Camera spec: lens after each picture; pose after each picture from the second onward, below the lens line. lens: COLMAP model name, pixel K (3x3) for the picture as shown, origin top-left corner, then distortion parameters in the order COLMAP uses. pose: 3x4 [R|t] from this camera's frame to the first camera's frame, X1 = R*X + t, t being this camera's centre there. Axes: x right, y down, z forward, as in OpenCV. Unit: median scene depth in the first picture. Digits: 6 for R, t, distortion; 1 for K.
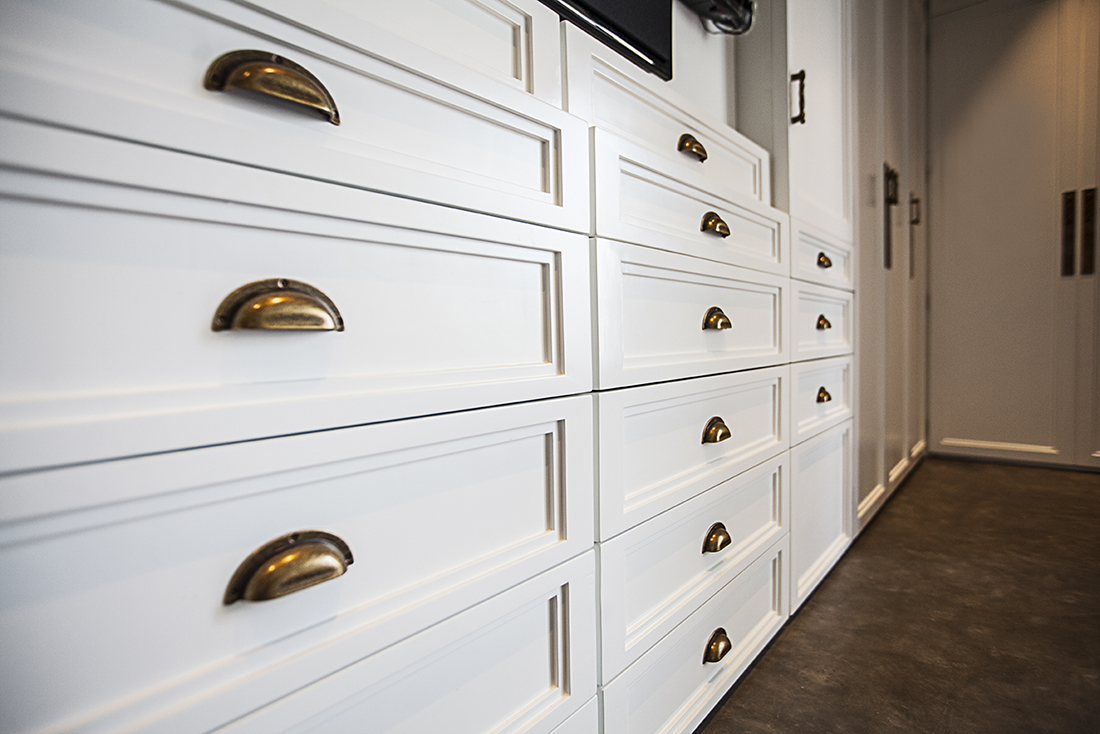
lens RADIAL K [[575.9, 0, 547.5], [0, 575.9, 351.5], [0, 0, 1]] dist [-0.035061, 0.000262]
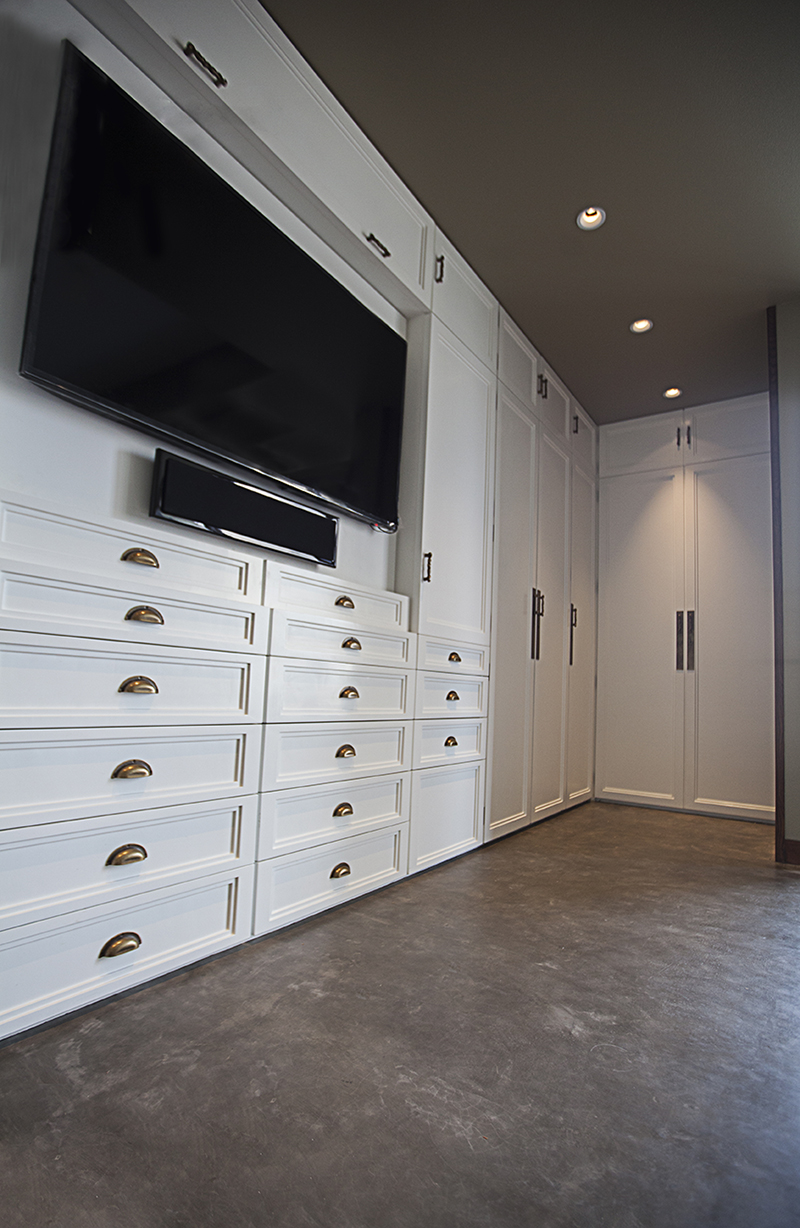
lens RADIAL K [[591.6, 0, 417.3], [0, 591.6, 628.9], [0, 0, 1]] dist [-0.033782, 0.004080]
pose [[0.990698, 0.069720, 0.116861, 0.210599], [-0.054098, 0.989787, -0.131892, -0.013926], [-0.124863, 0.124343, 0.984352, -0.779820]]
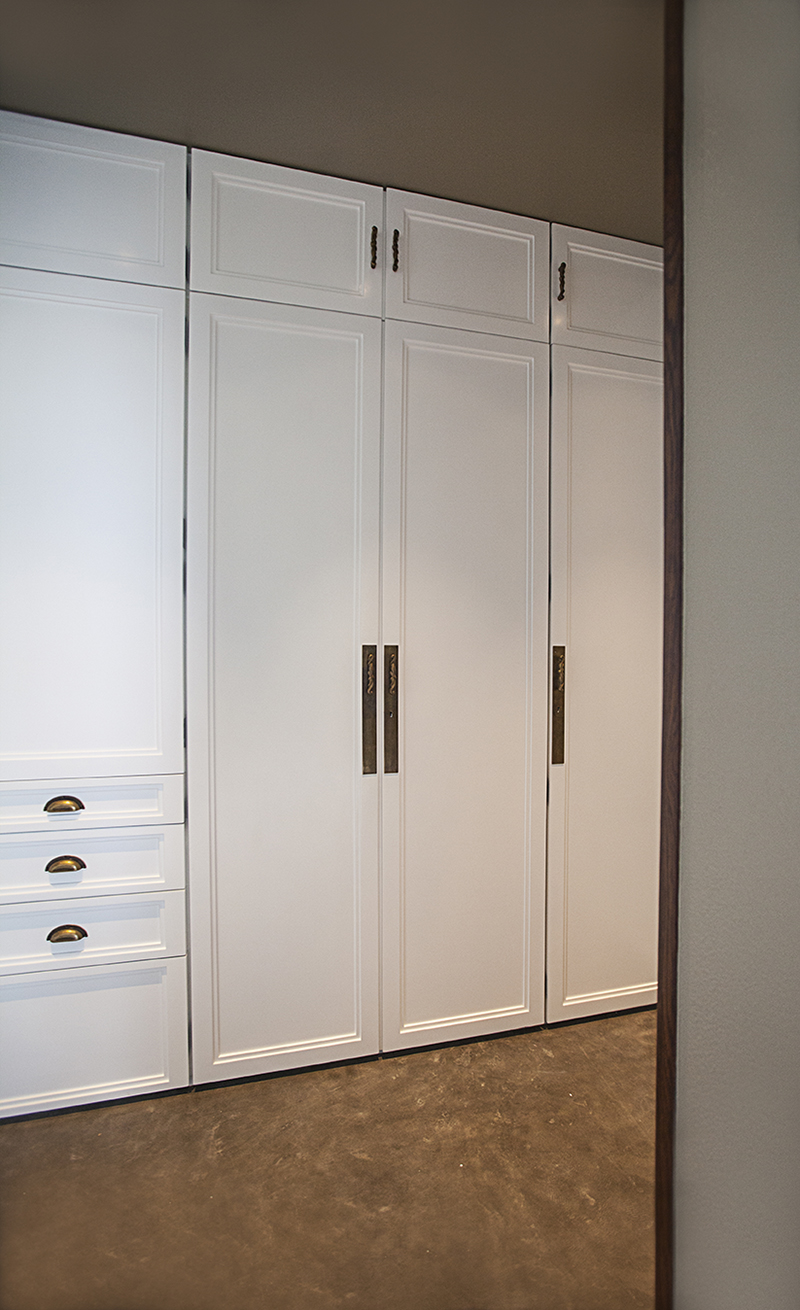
lens RADIAL K [[586.2, 0, 399.1], [0, 586.2, 659.0], [0, 0, 1]] dist [-0.024416, 0.001922]
pose [[0.835017, 0.043374, -0.548512, 1.829553], [-0.045326, 0.998922, 0.009989, -0.542669], [0.548354, 0.016520, 0.836083, 0.543743]]
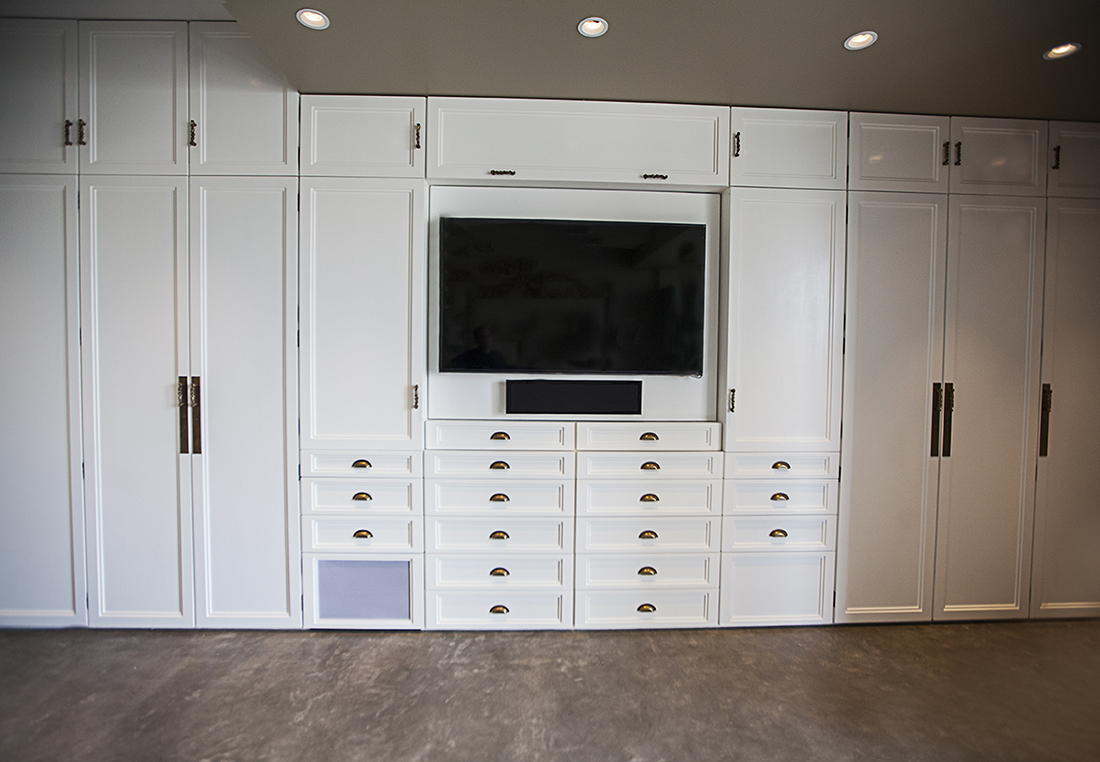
lens RADIAL K [[498.7, 0, 547.9], [0, 498.7, 384.1], [0, 0, 1]] dist [-0.027712, 0.003489]
pose [[0.693250, 0.054010, -0.718670, 1.346511], [-0.049374, 0.998404, 0.027406, -0.528538], [0.719004, 0.016485, 0.694811, -0.895441]]
